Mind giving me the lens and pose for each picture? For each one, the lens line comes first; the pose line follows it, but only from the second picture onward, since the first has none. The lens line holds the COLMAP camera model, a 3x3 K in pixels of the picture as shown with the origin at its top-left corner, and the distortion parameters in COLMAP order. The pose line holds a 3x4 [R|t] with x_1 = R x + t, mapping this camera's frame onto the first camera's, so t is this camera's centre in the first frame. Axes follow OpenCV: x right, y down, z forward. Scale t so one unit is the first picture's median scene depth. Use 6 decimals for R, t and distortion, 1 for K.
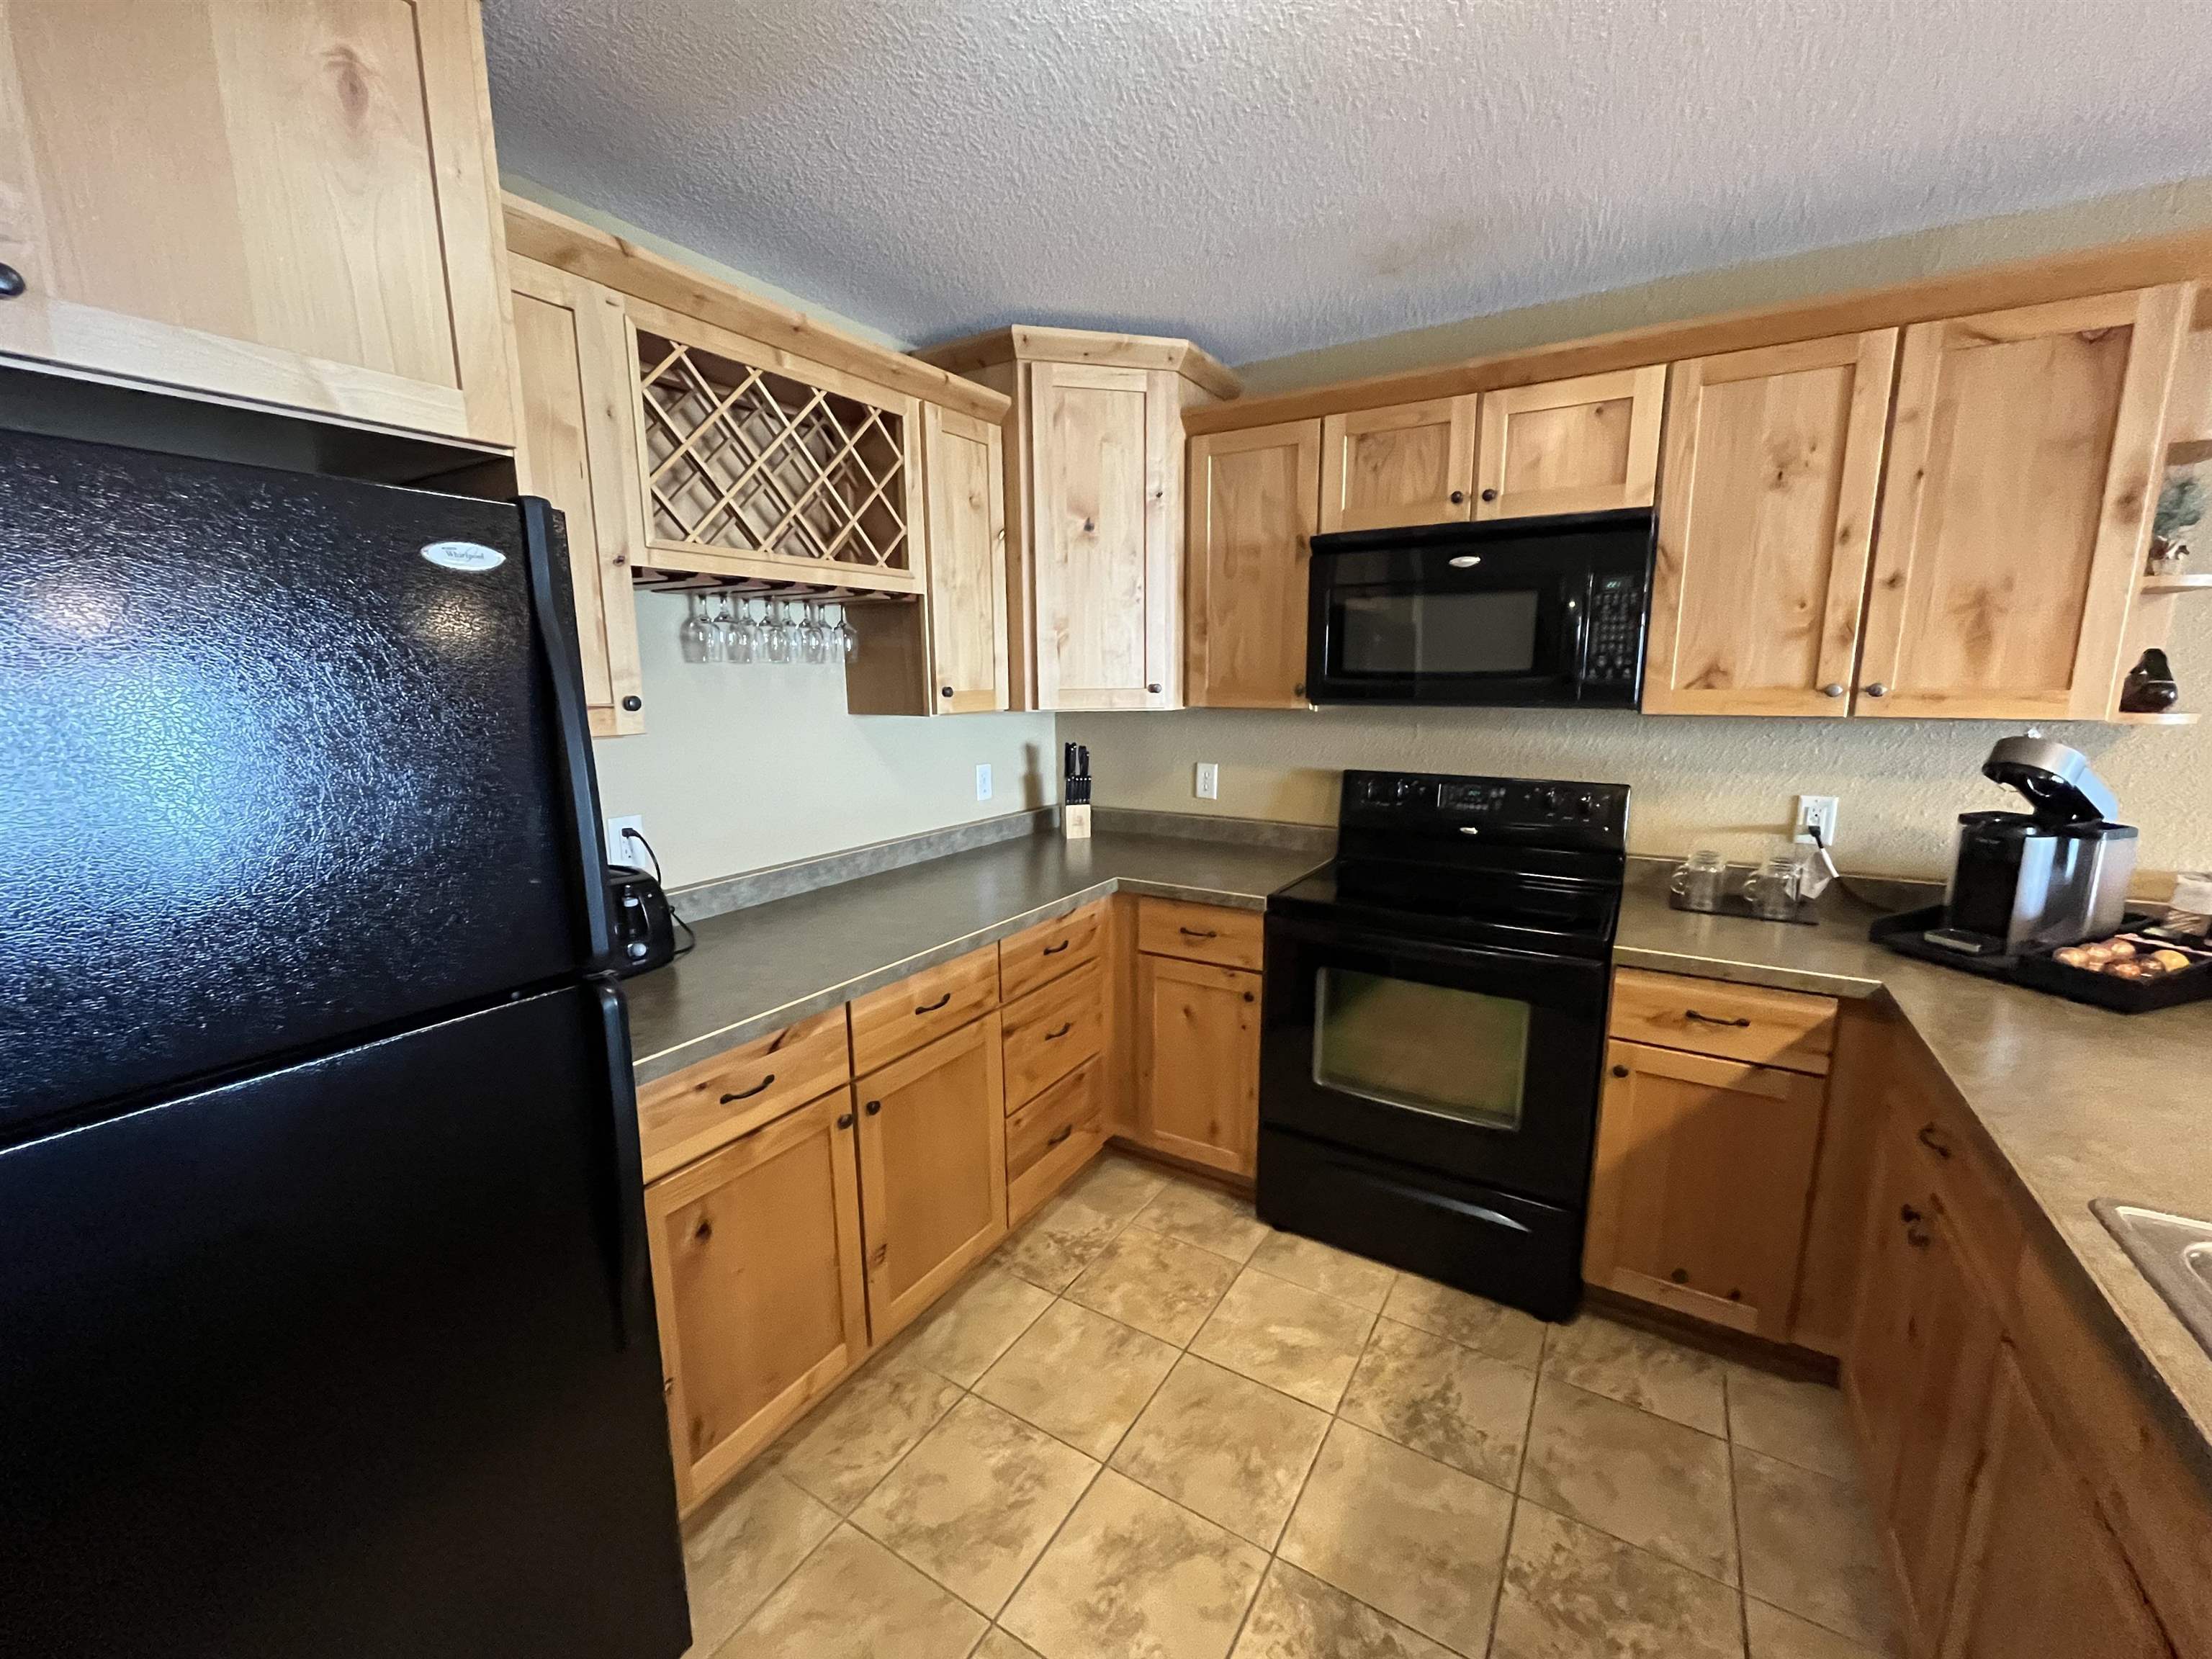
lens RADIAL K [[893.7, 0, 1106.0], [0, 893.7, 829.5], [0, 0, 1]] dist [-0.002216, -0.000391]
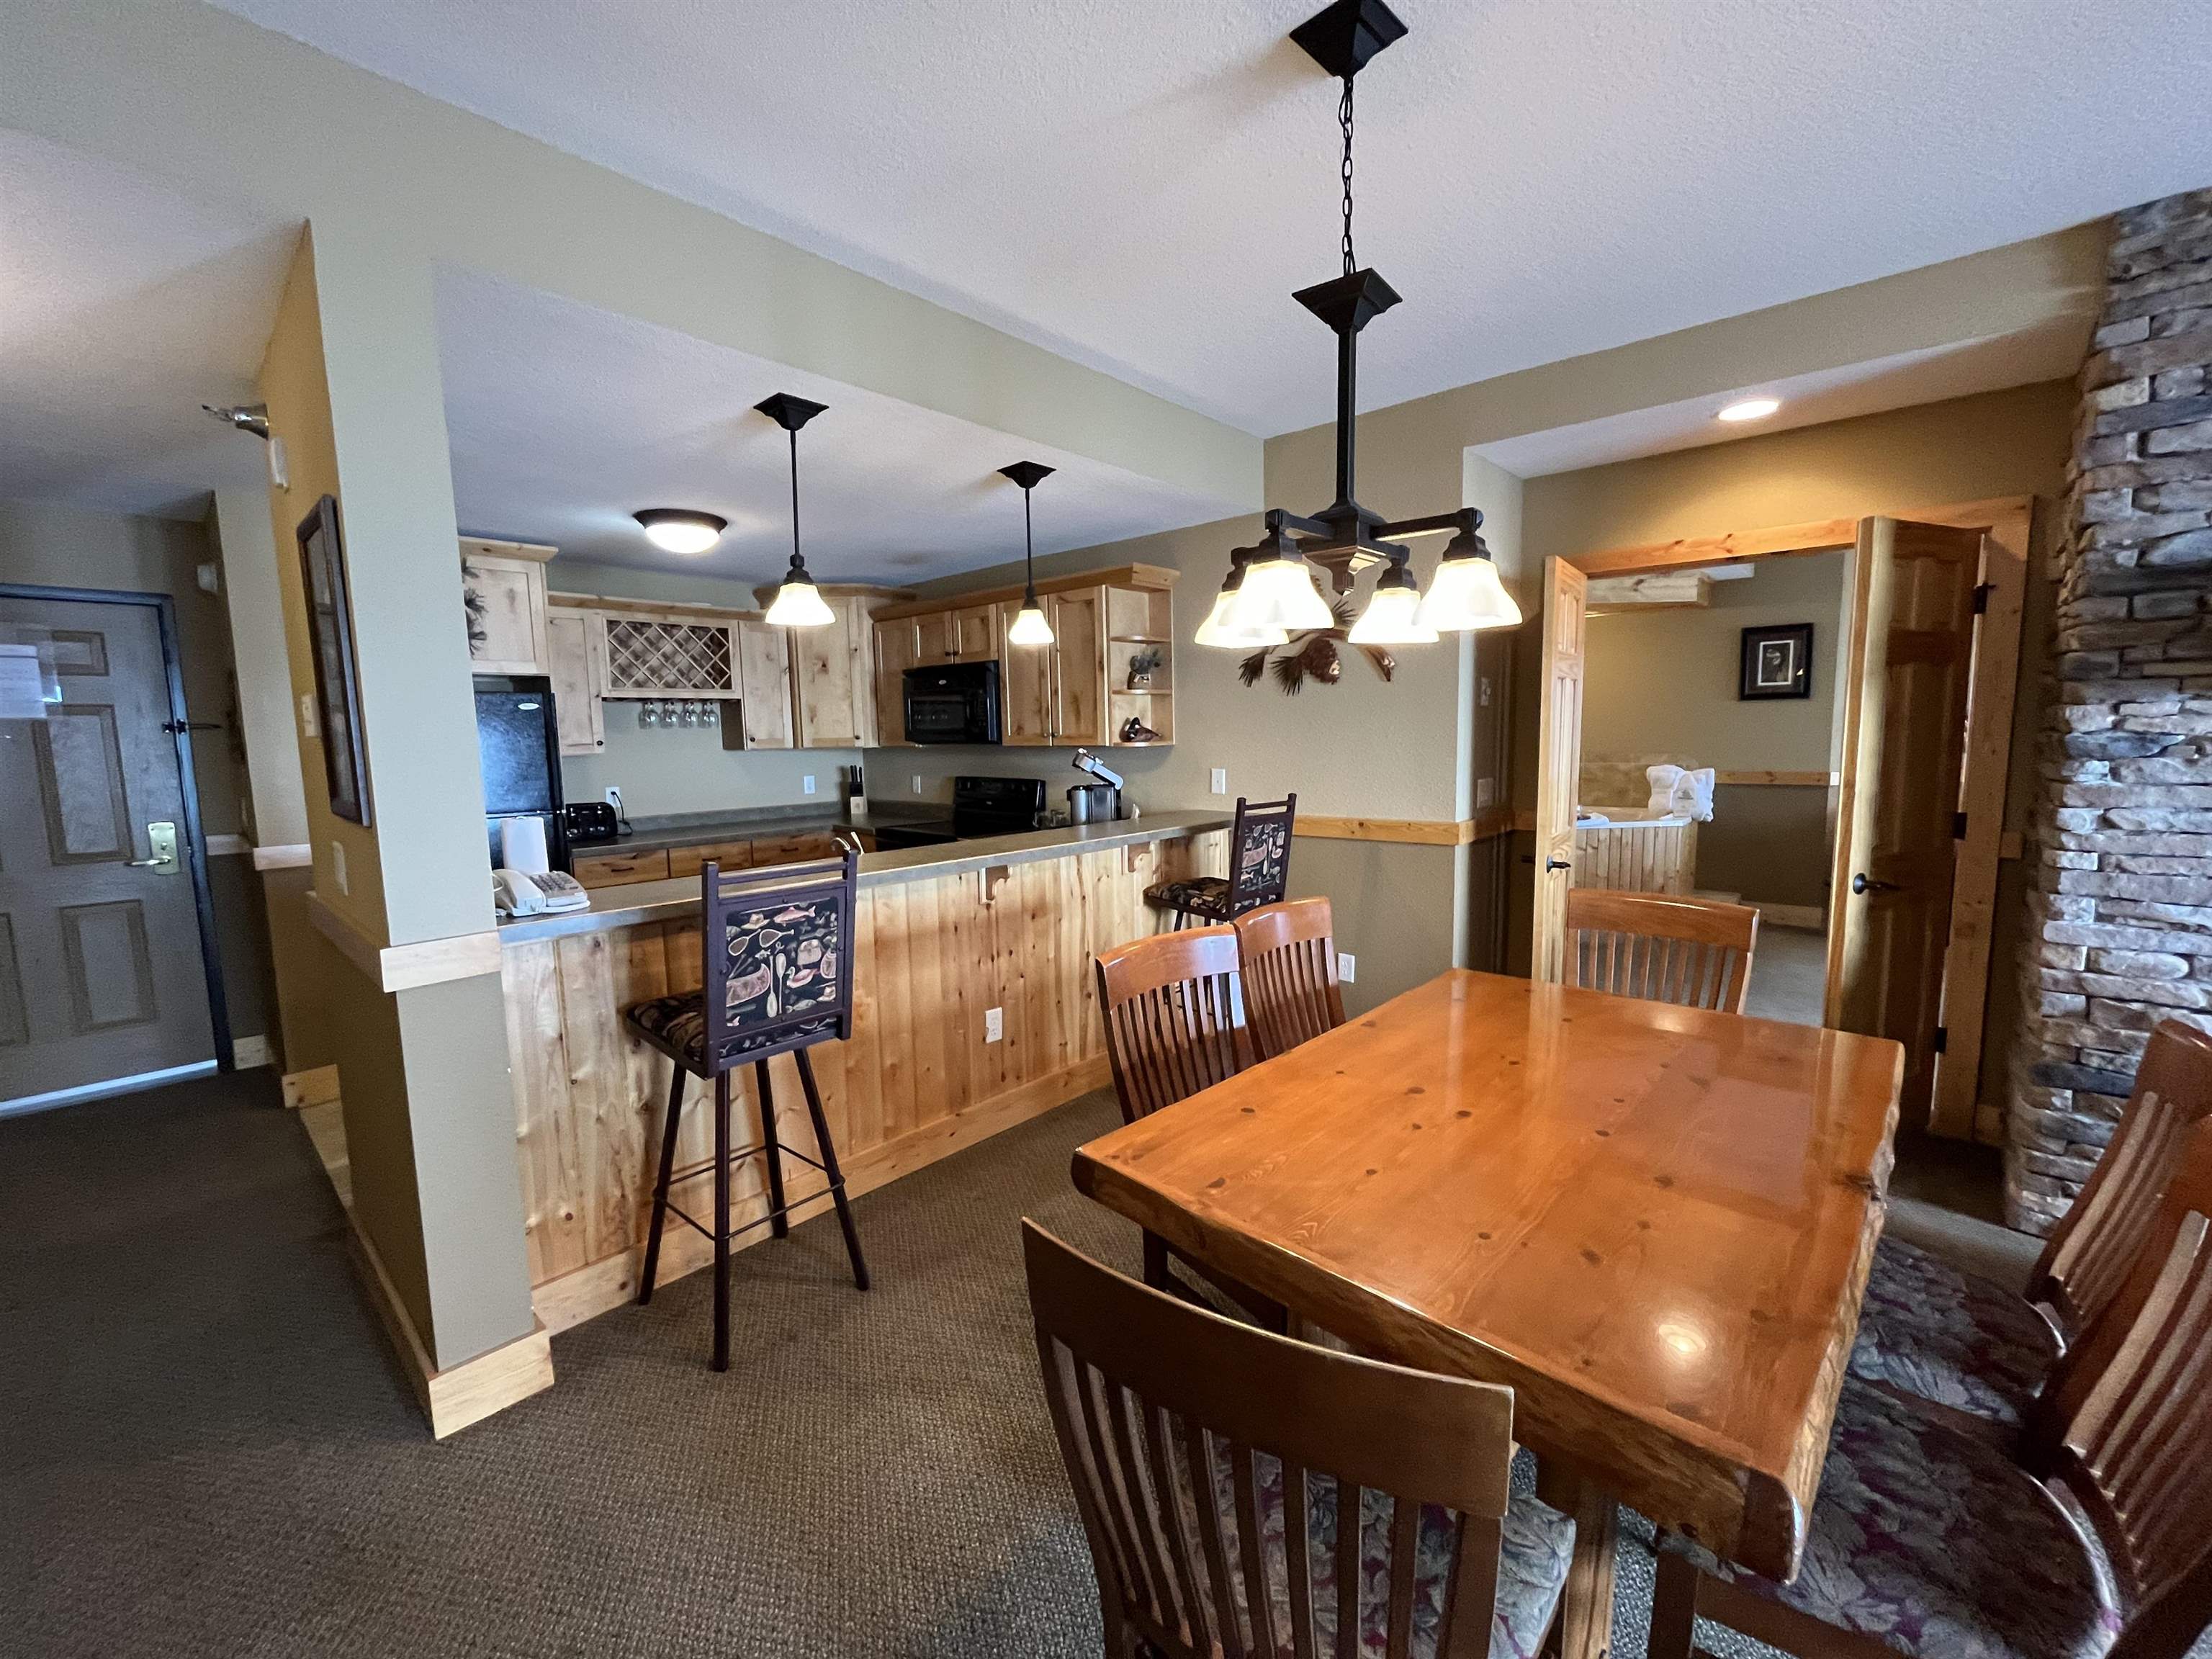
lens RADIAL K [[893.7, 0, 1106.0], [0, 893.7, 829.5], [0, 0, 1]] dist [-0.002216, -0.000391]
pose [[0.980928, 0.012157, -0.193990, 1.313668], [-0.023724, 0.998068, -0.057416, 0.213555], [0.192917, 0.060923, 0.979322, -1.210622]]
